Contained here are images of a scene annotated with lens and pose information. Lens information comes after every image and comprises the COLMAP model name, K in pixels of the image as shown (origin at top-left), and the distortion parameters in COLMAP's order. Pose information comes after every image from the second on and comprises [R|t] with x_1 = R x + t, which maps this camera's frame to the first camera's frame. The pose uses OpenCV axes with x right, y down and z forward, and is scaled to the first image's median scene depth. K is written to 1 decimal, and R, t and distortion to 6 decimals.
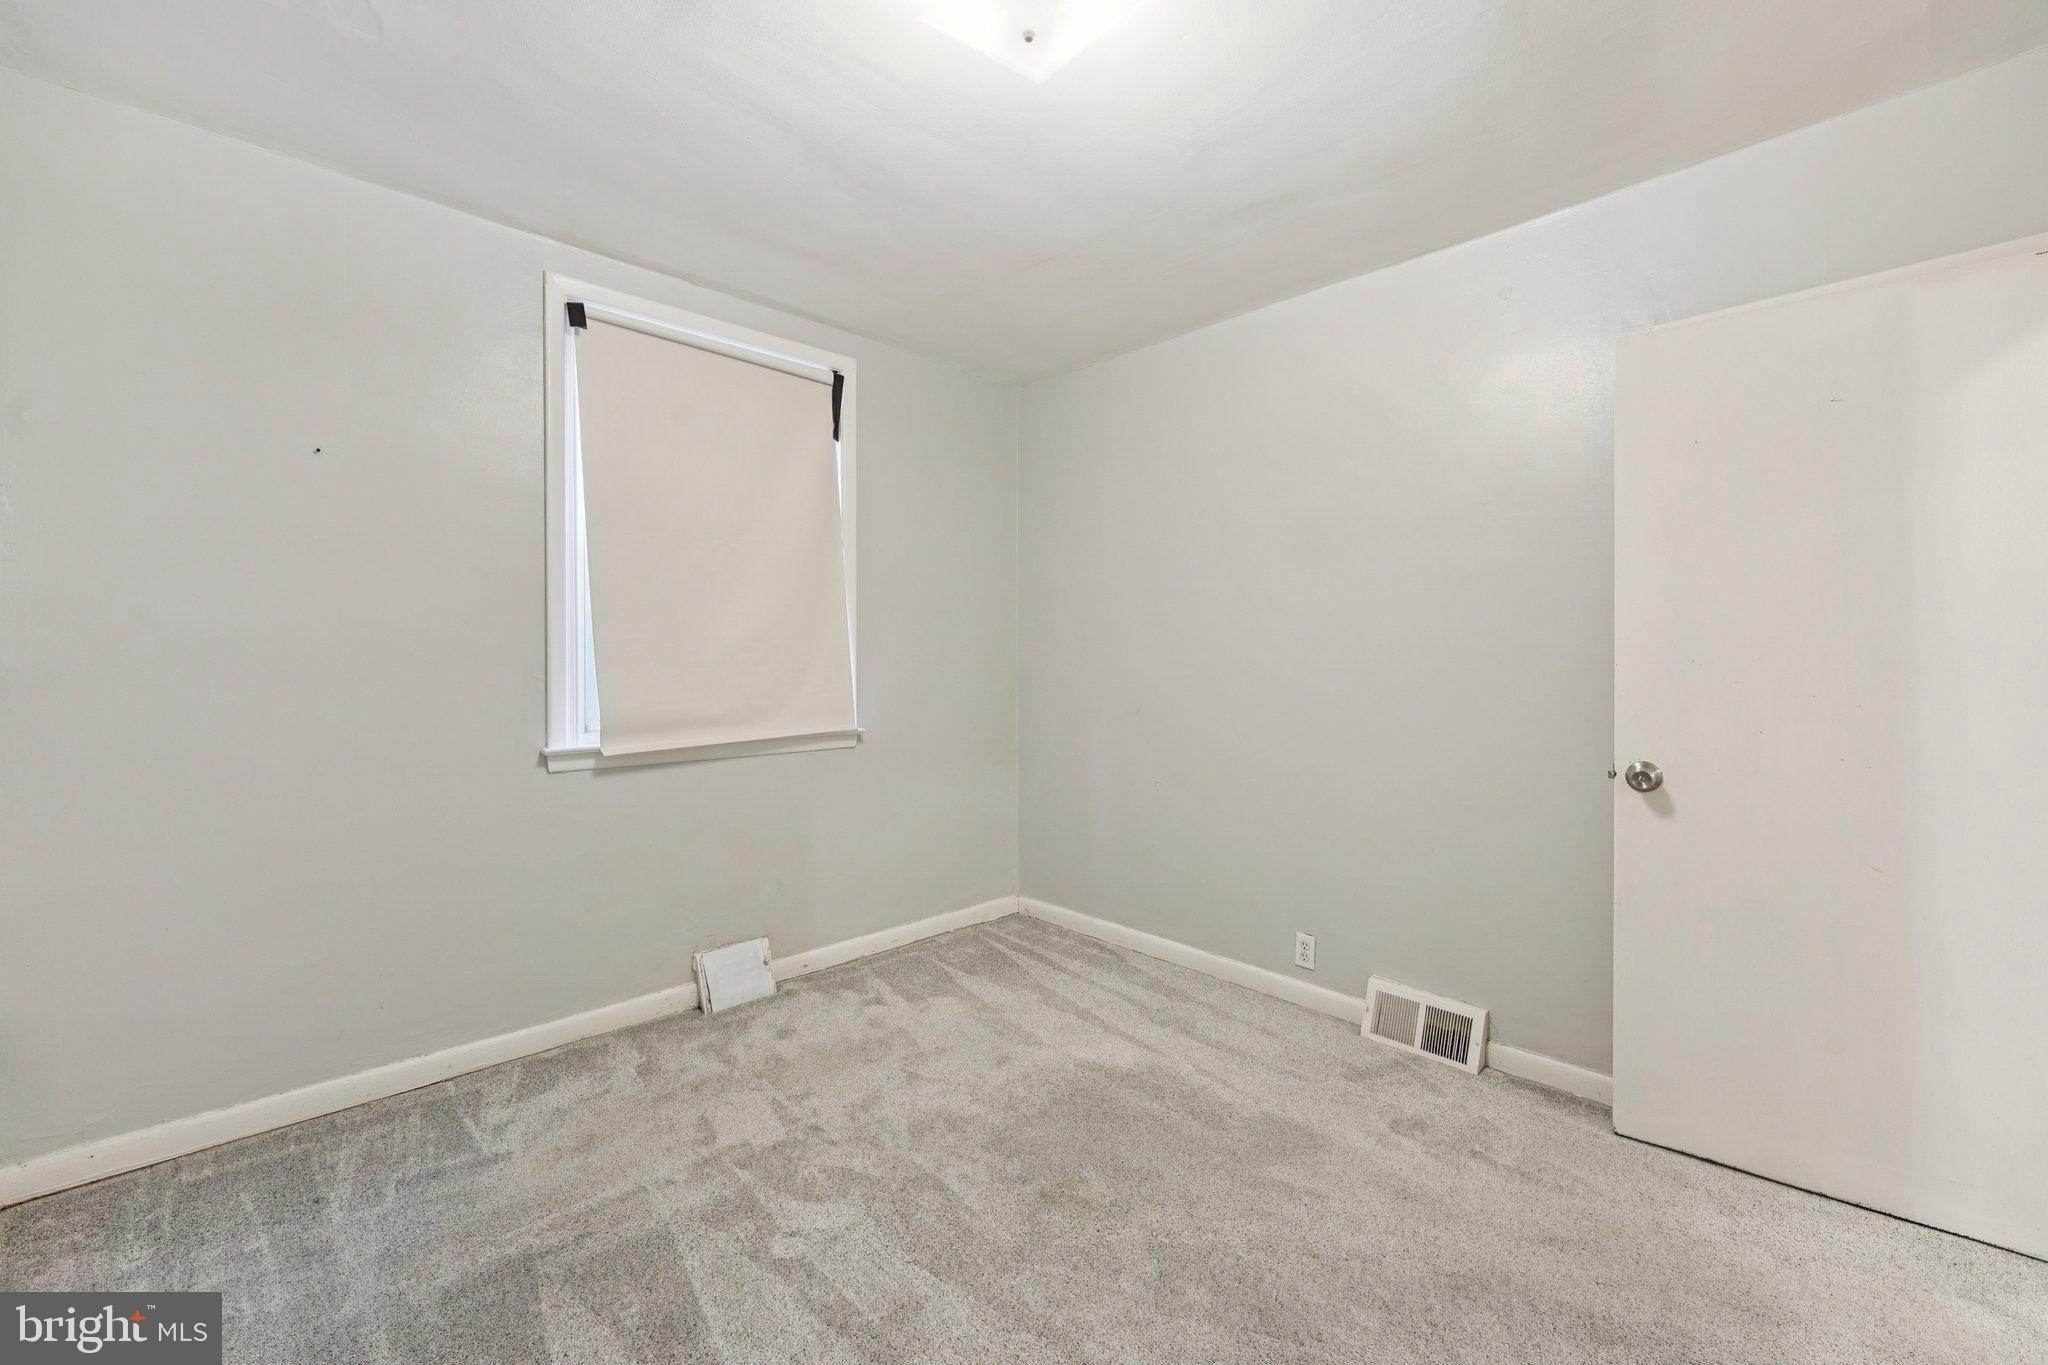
lens RADIAL K [[823.5, 0, 1017.8], [0, 823.5, 664.2], [0, 0, 1]] dist [-0.000281, 0.000477]
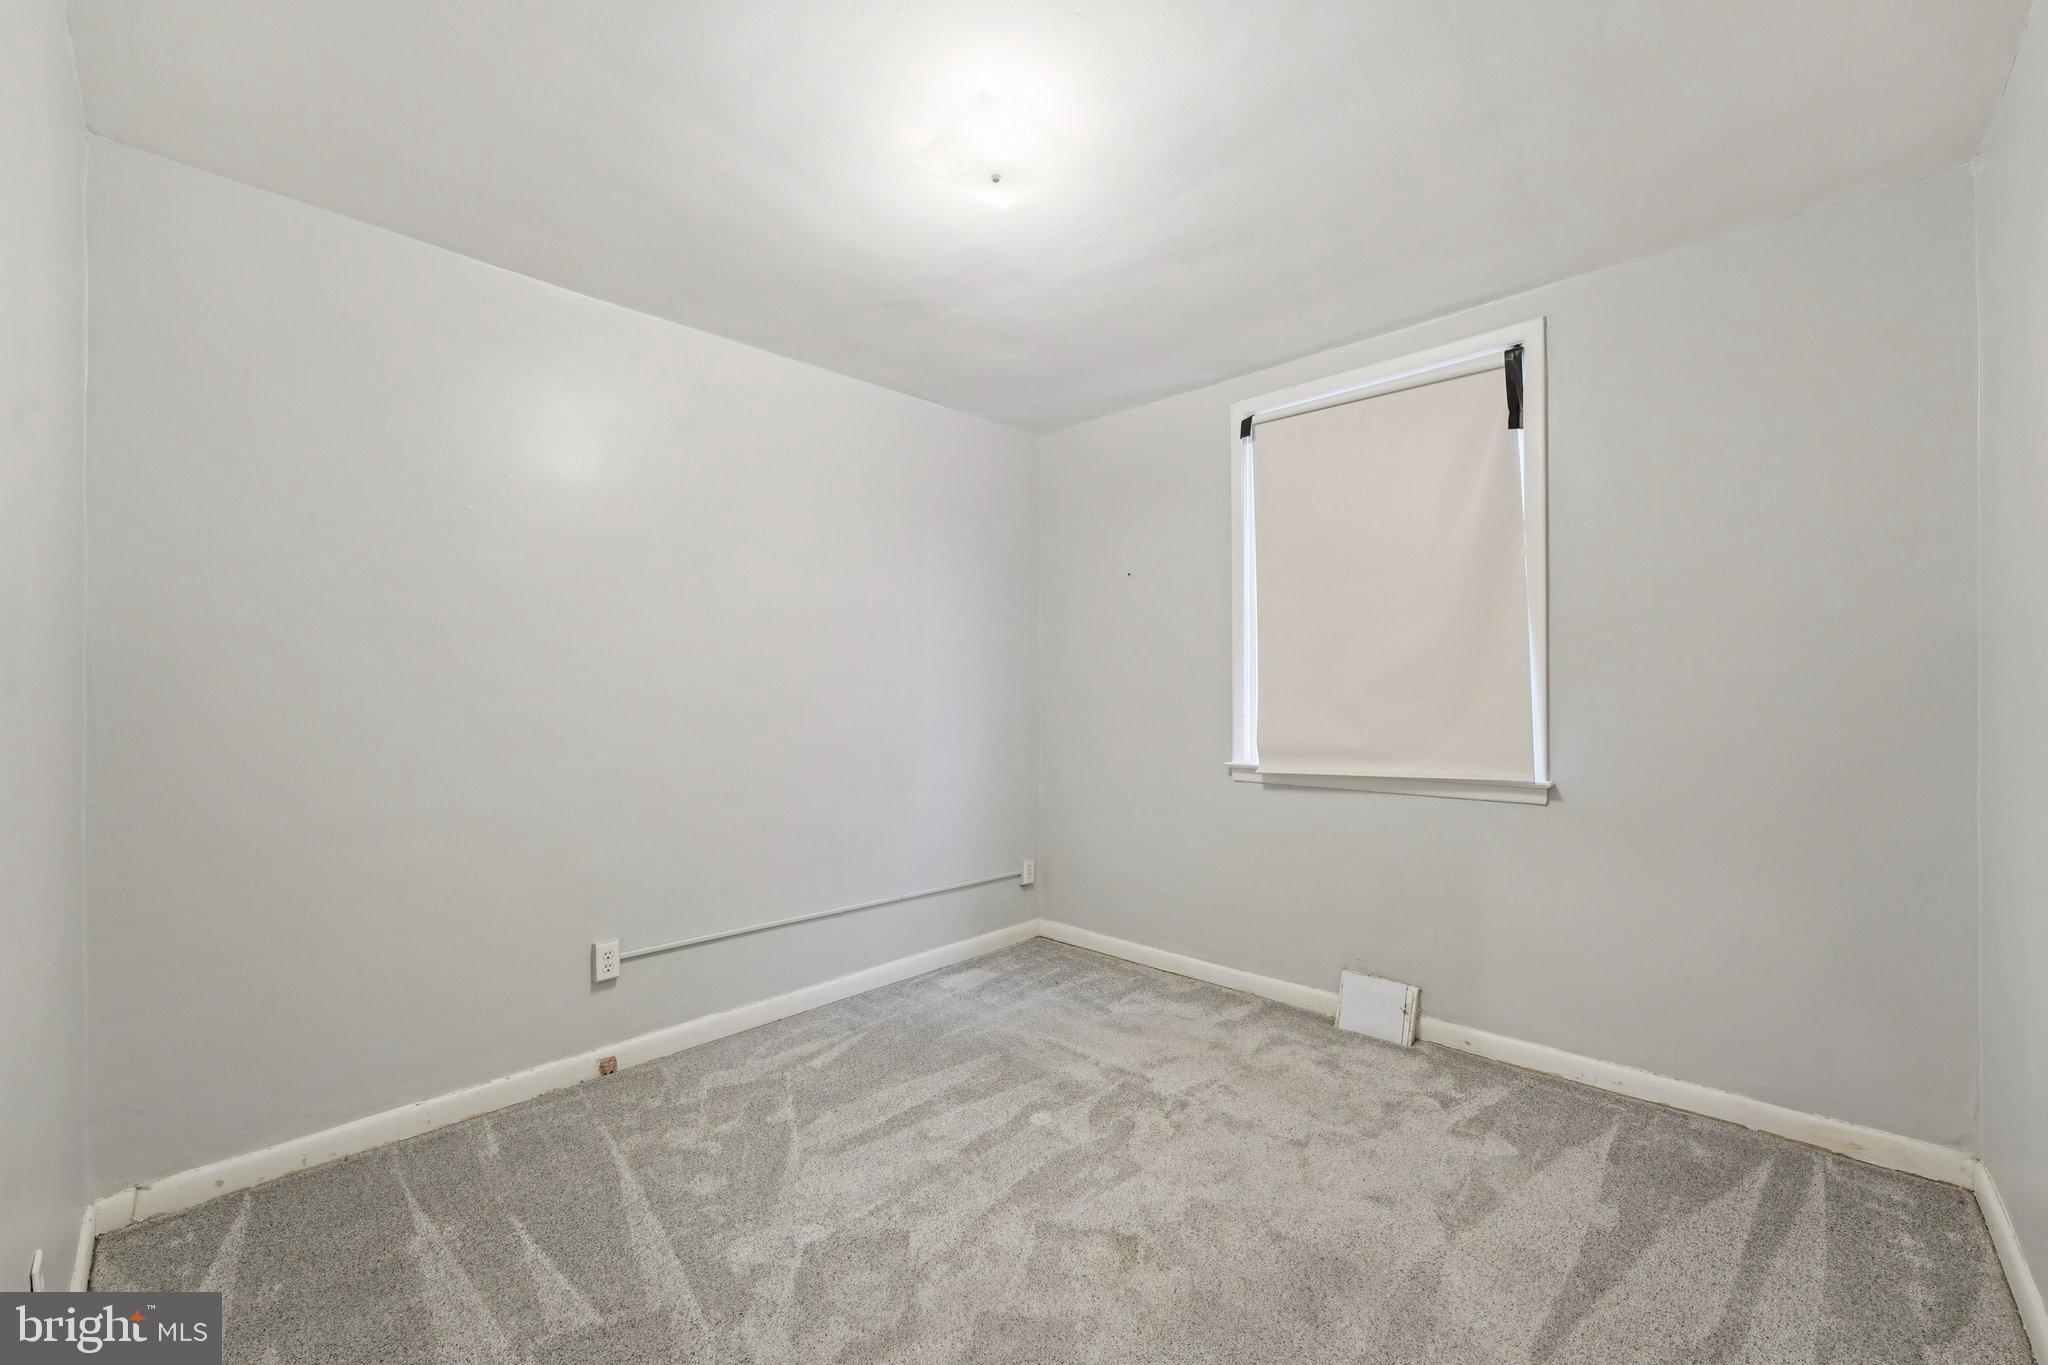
lens RADIAL K [[823.5, 0, 1020.9], [0, 823.5, 687.2], [0, 0, 1]] dist [-0.000281, 0.000477]
pose [[0.044809, -0.006316, -0.998976, 0.725136], [0.002321, 0.999978, -0.006218, -0.011065], [0.998993, -0.002040, 0.044822, 0.584058]]
